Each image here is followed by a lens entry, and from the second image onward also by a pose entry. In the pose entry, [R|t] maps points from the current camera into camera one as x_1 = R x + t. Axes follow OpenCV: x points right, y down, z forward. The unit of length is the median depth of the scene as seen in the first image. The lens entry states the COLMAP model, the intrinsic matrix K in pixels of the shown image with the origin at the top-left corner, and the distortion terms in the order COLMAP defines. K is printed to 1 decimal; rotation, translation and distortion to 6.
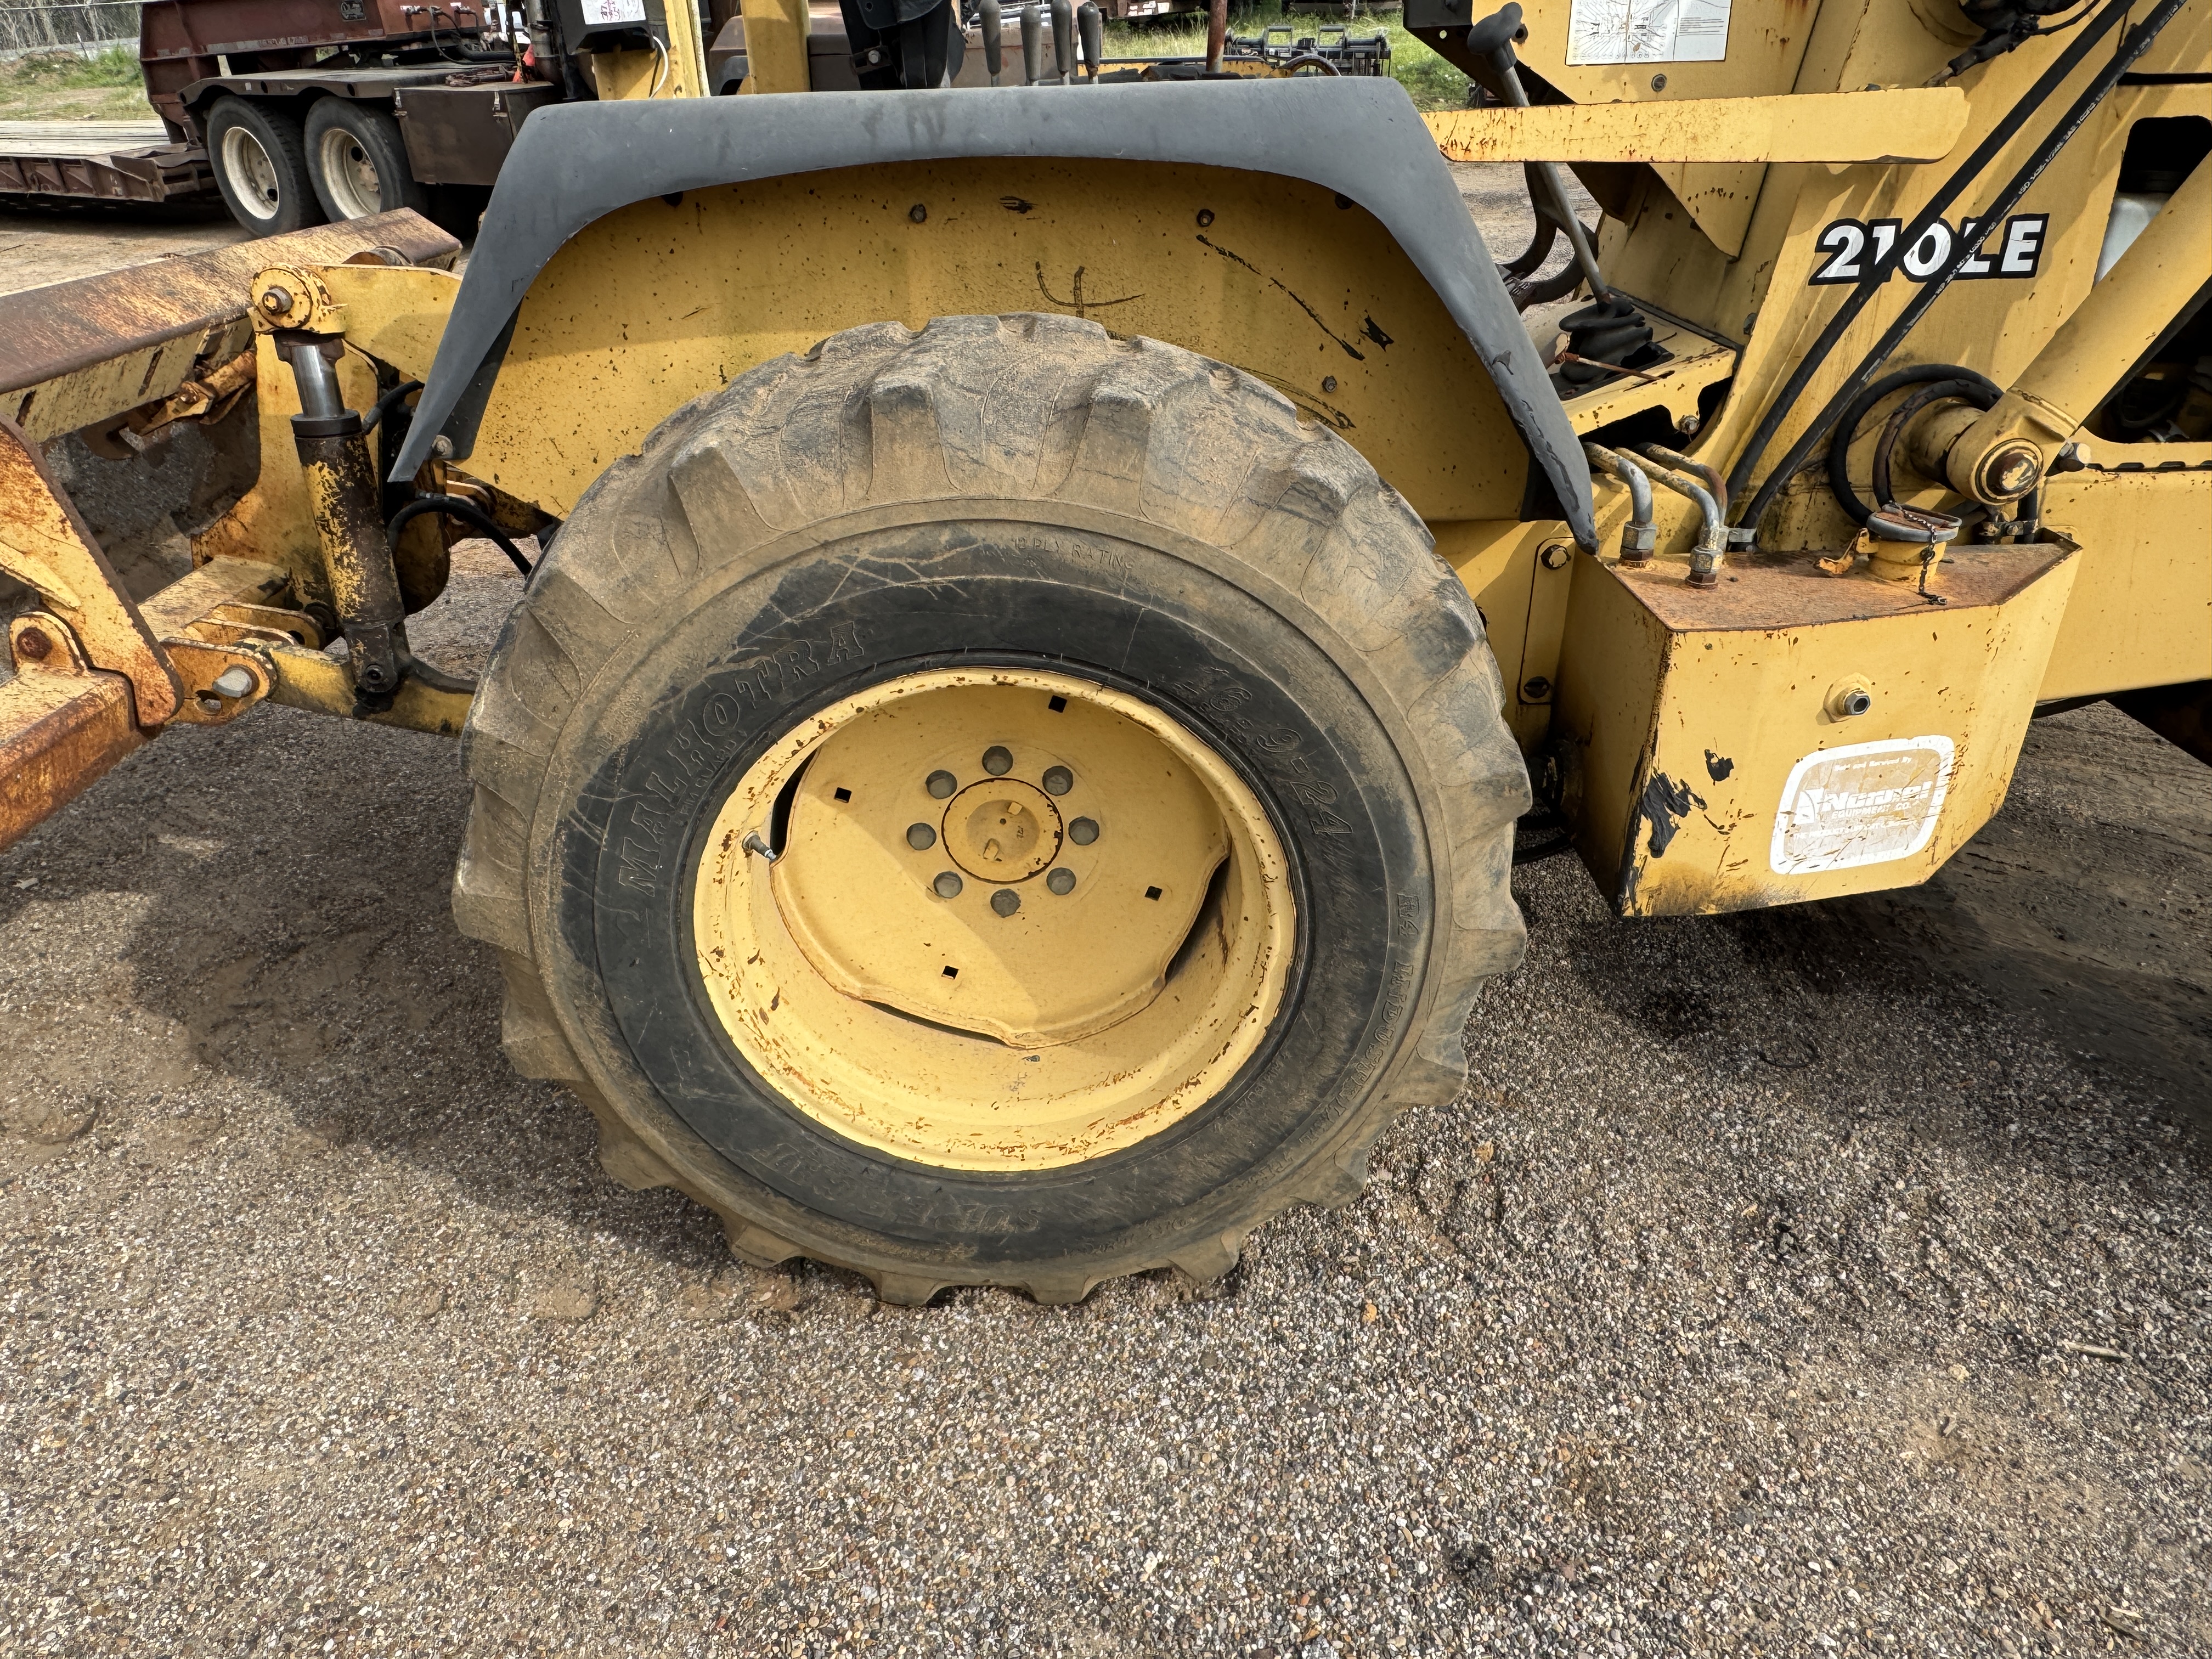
lens RADIAL K [[1446.0, 0, 1074.1], [0, 1446.0, 826.4], [0, 0, 1]] dist [-0.006190, 0.000861]
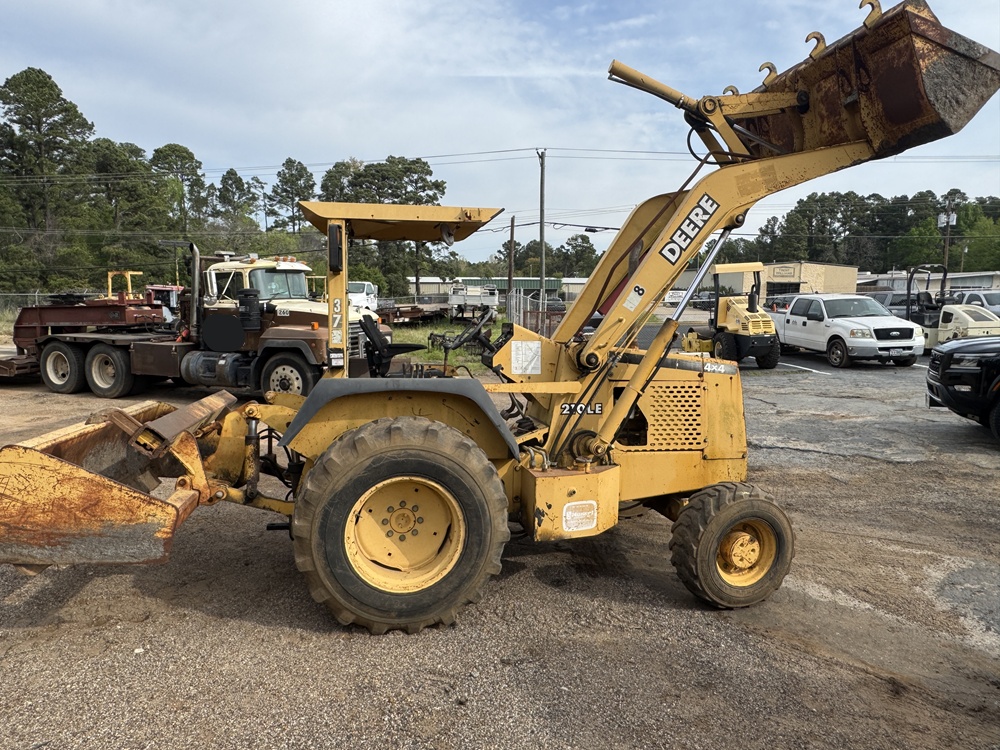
lens RADIAL K [[653.1, 0, 493.7], [0, 653.1, 373.2], [0, 0, 1]] dist [-0.004437, 0.001279]
pose [[0.980338, 0.032597, 0.194615, -0.183545], [0.050849, 0.911222, -0.408766, 0.437318], [-0.190662, 0.410625, 0.891647, -1.113219]]
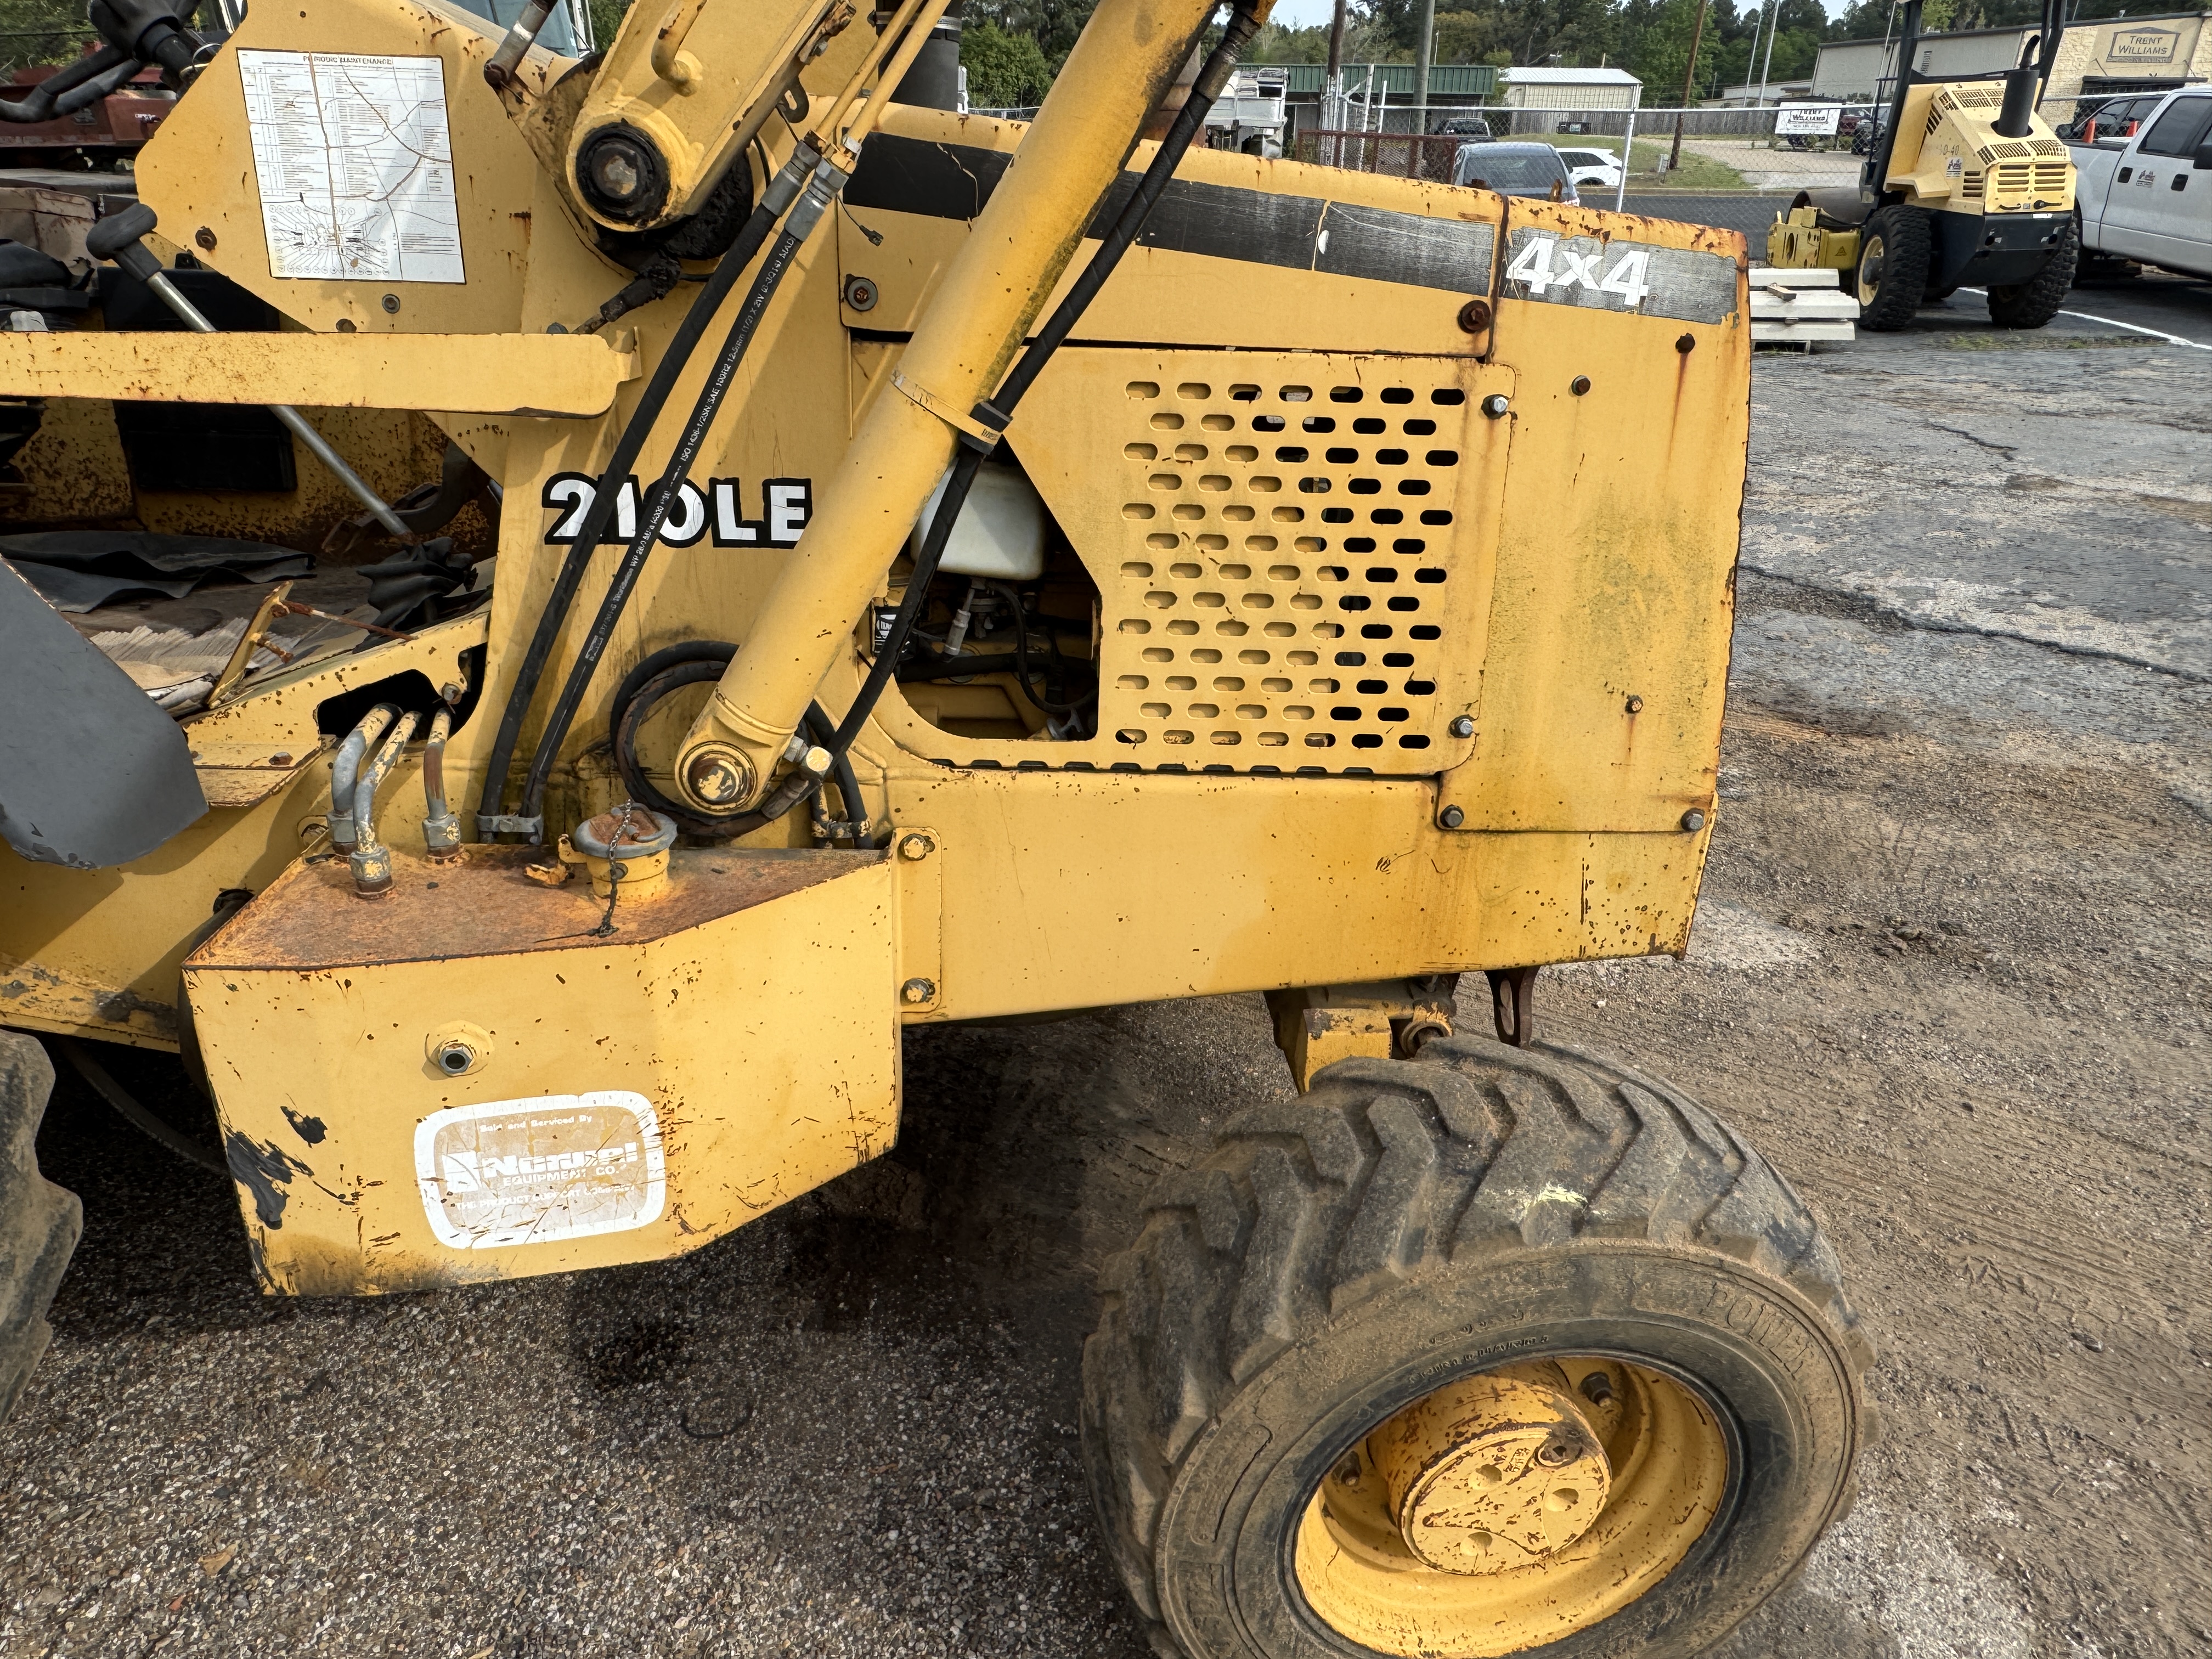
lens RADIAL K [[1444.5, 0, 1092.1], [0, 1444.5, 825.6], [0, 0, 1]] dist [-0.004437, 0.001279]
pose [[0.997377, 0.042692, 0.058445, 0.811986], [-0.037524, 0.995516, -0.086835, -0.152195], [-0.061890, 0.084414, 0.994507, 0.150722]]
